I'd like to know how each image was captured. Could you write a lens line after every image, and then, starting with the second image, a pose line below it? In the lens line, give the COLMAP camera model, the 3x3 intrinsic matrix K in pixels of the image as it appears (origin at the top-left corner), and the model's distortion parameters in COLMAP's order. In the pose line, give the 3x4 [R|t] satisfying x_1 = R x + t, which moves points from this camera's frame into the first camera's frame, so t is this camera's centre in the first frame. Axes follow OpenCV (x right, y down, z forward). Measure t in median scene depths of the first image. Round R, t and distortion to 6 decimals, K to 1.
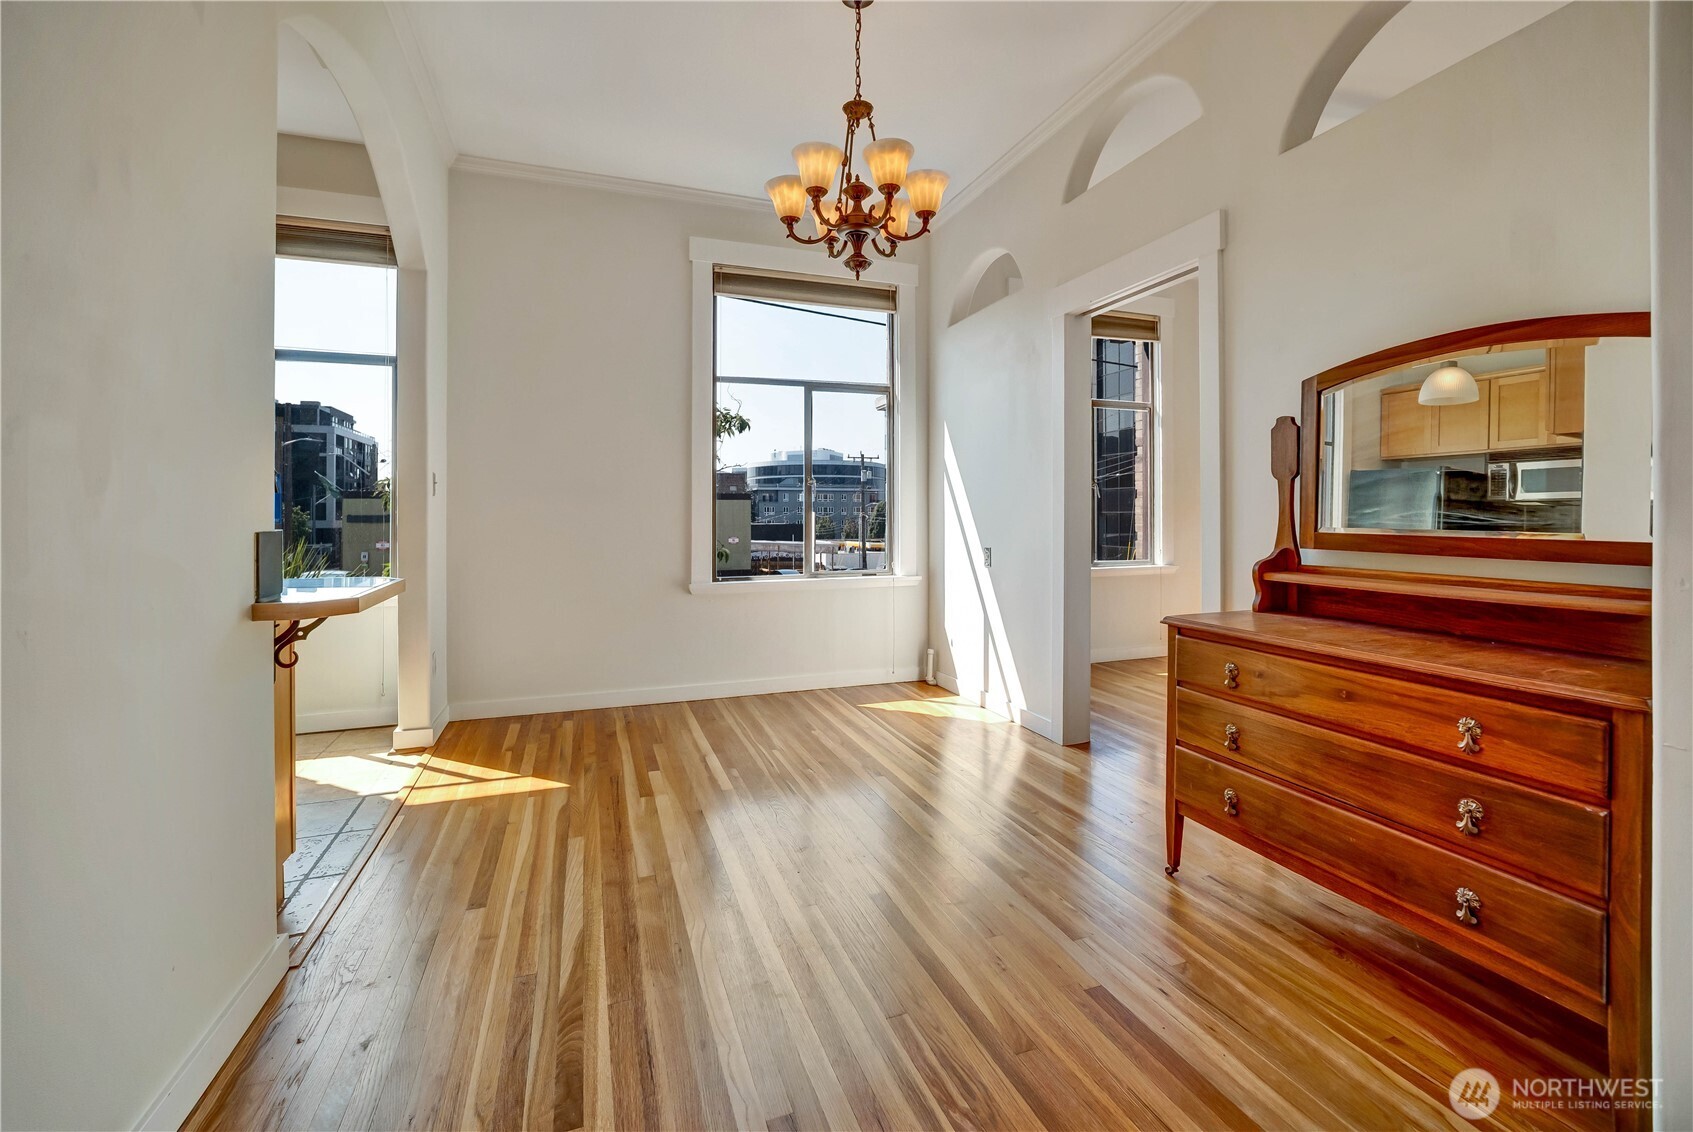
lens RADIAL K [[731.7, 0, 842.7], [0, 731.7, 529.7], [0, 0, 1]] dist [-0.020208, 0.004834]
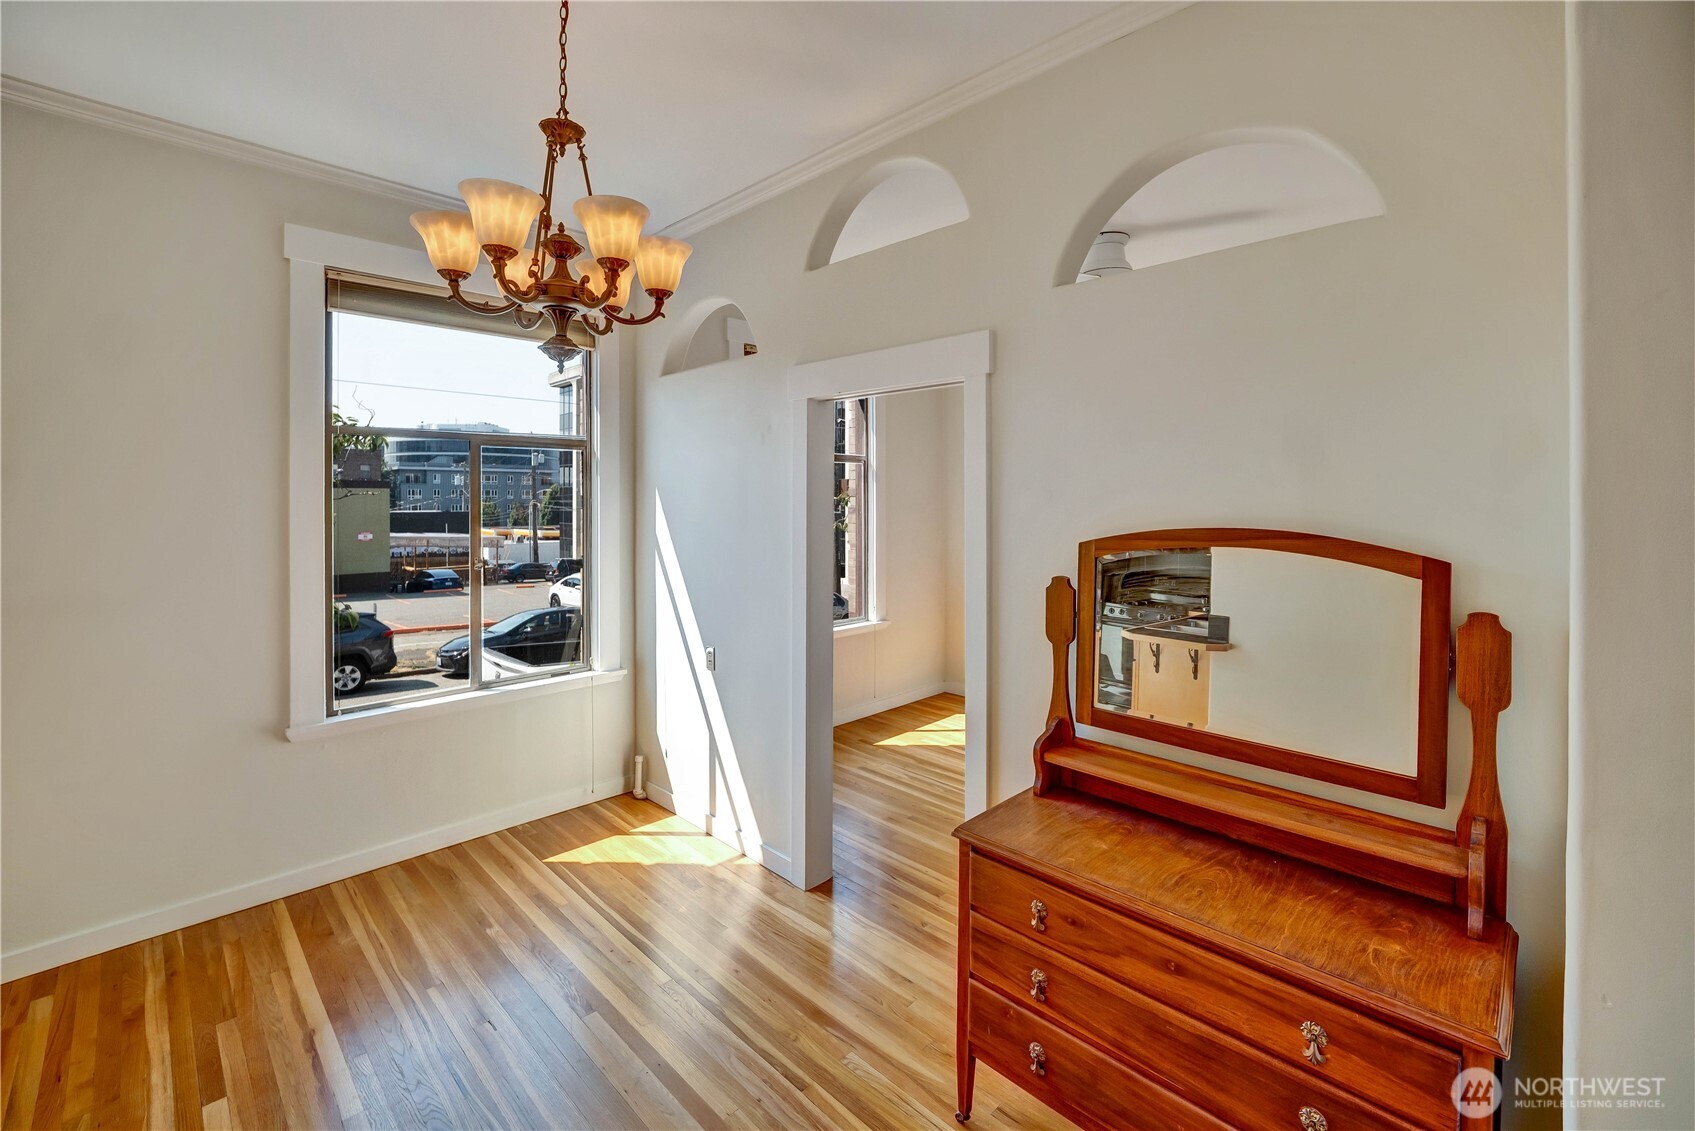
lens RADIAL K [[732.6, 0, 854.5], [0, 732.6, 516.8], [0, 0, 1]] dist [-0.020208, 0.004834]
pose [[0.903165, -0.002176, 0.429289, -0.026656], [-0.003441, 0.999918, 0.012309, -0.210179], [-0.429280, -0.012594, 0.903083, 0.232439]]
